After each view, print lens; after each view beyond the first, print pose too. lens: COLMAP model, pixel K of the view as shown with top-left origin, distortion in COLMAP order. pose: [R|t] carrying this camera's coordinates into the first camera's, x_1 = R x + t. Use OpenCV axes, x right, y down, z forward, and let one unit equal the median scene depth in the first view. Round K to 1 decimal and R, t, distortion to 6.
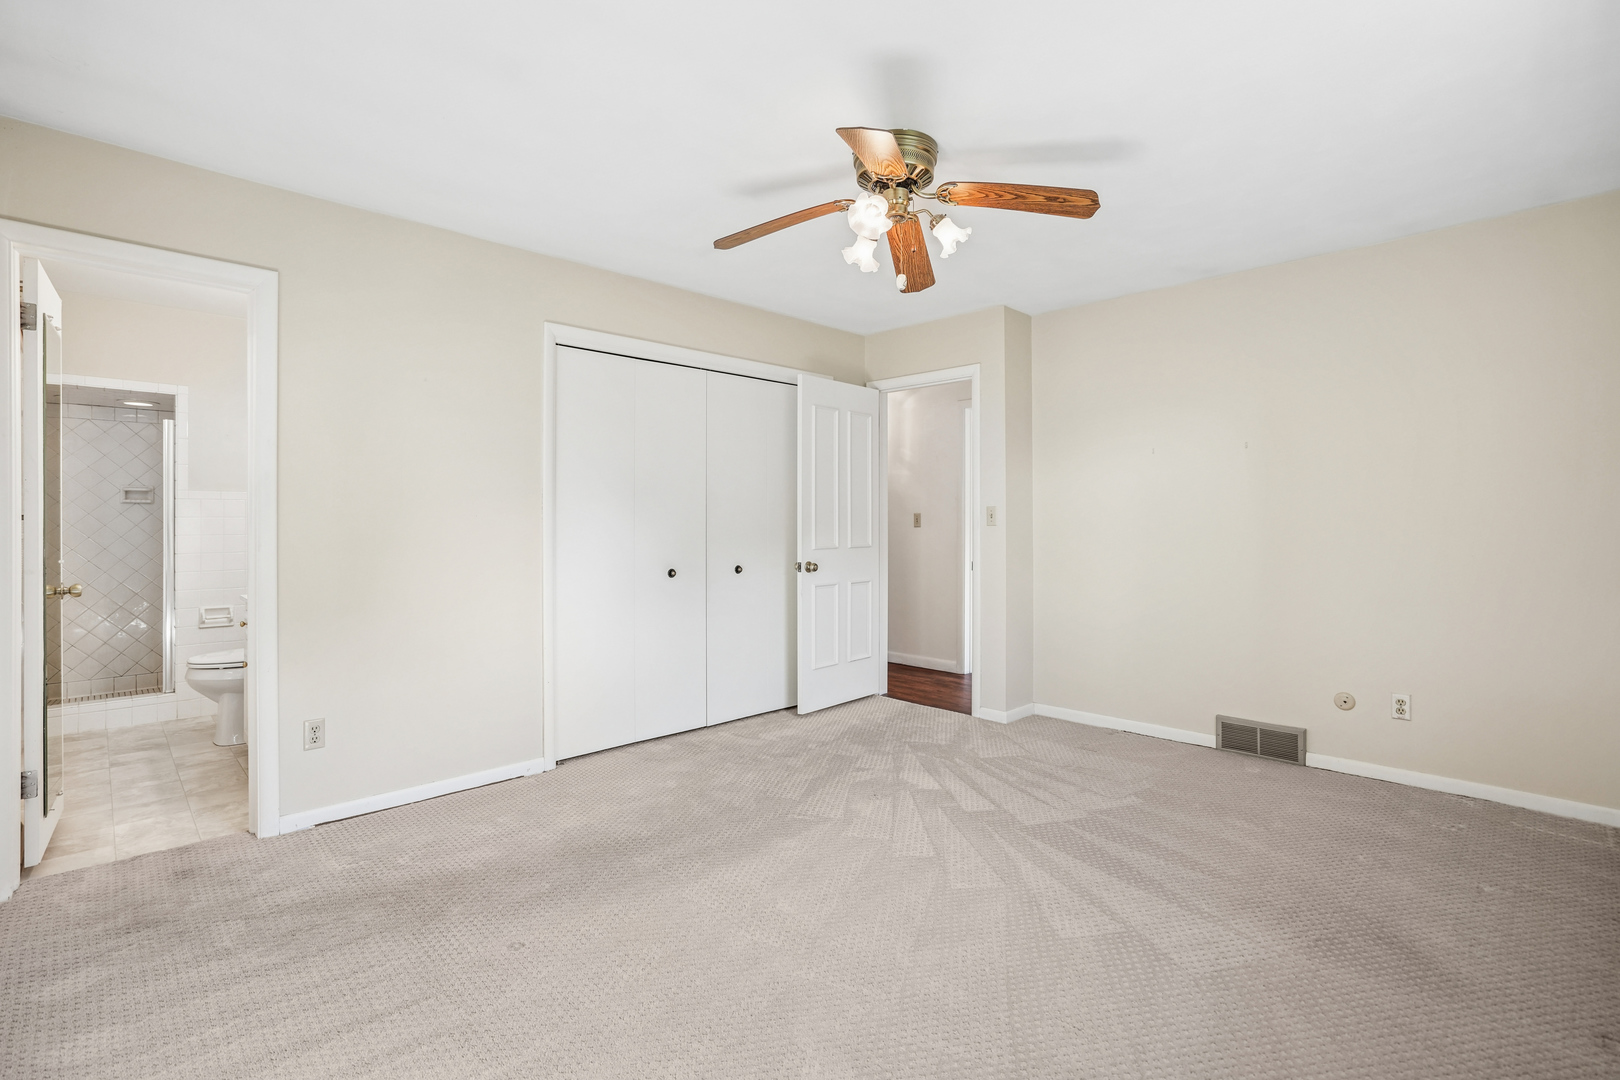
lens RADIAL K [[748.5, 0, 816.0], [0, 748.5, 529.5], [0, 0, 1]] dist [-0.034297, 0.011301]
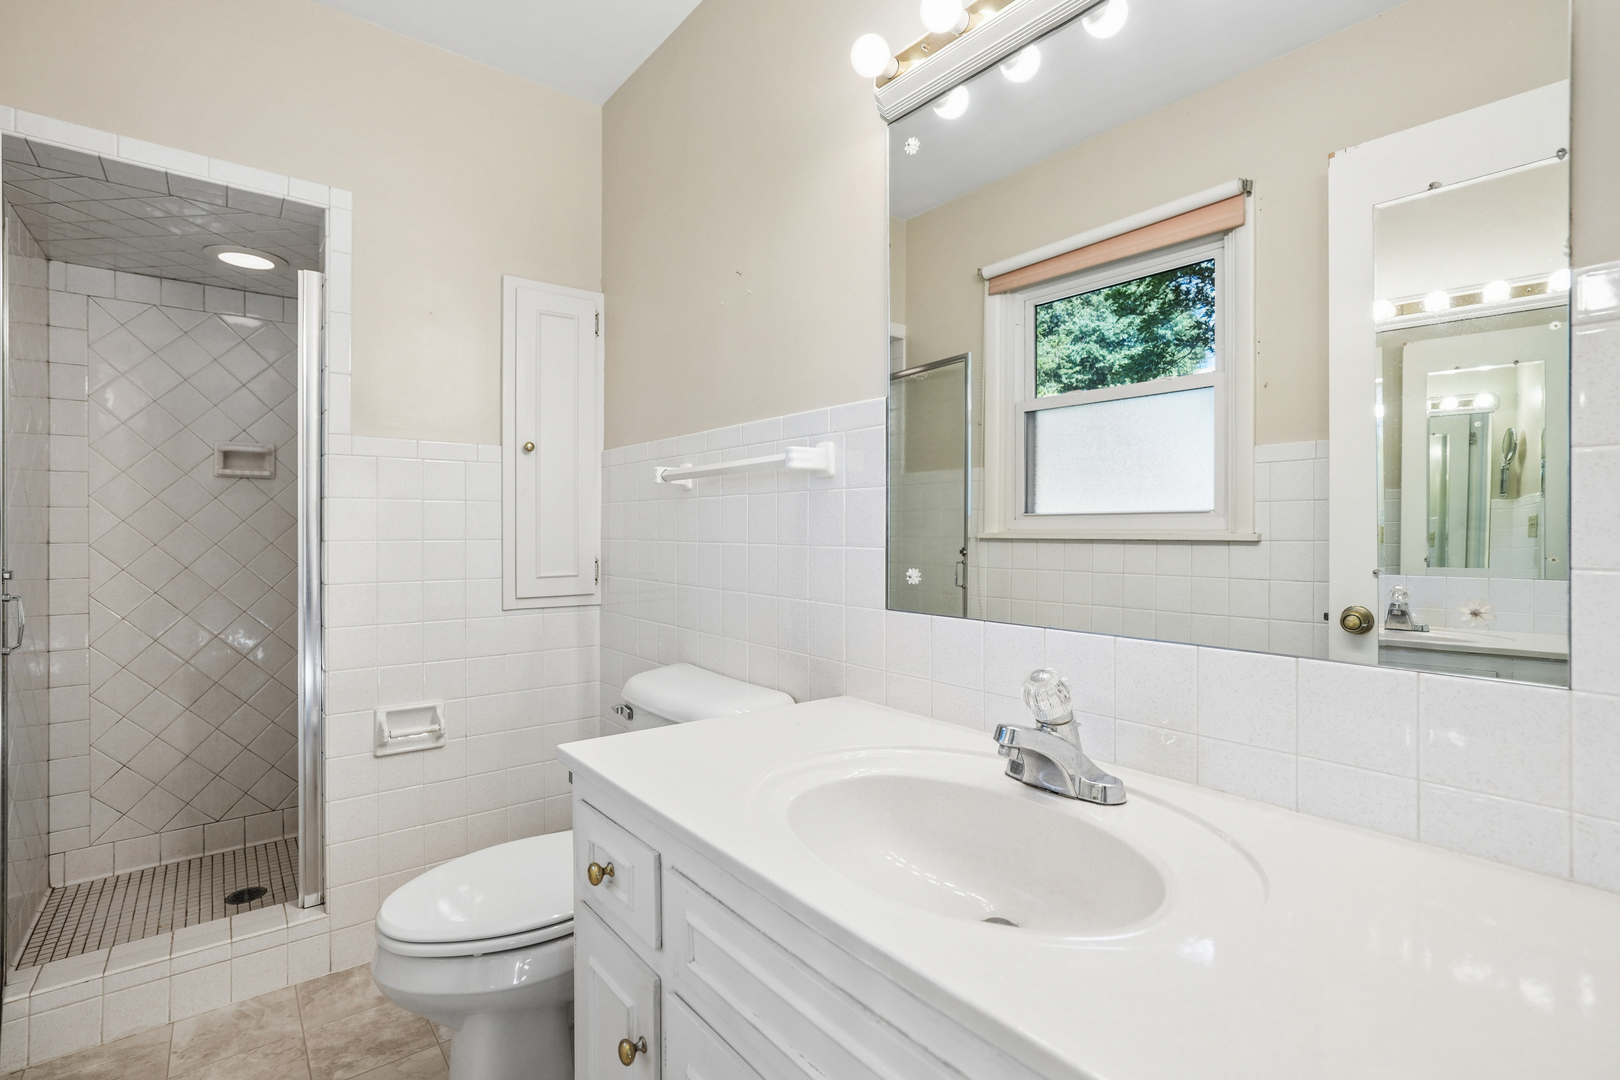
lens RADIAL K [[748.5, 0, 805.1], [0, 748.5, 542.8], [0, 0, 1]] dist [-0.034297, 0.011301]
pose [[0.994373, 0.006841, -0.105715, -0.522758], [-0.005726, 0.999925, 0.010845, 0.001853], [0.105782, -0.010179, 0.994337, 0.573136]]
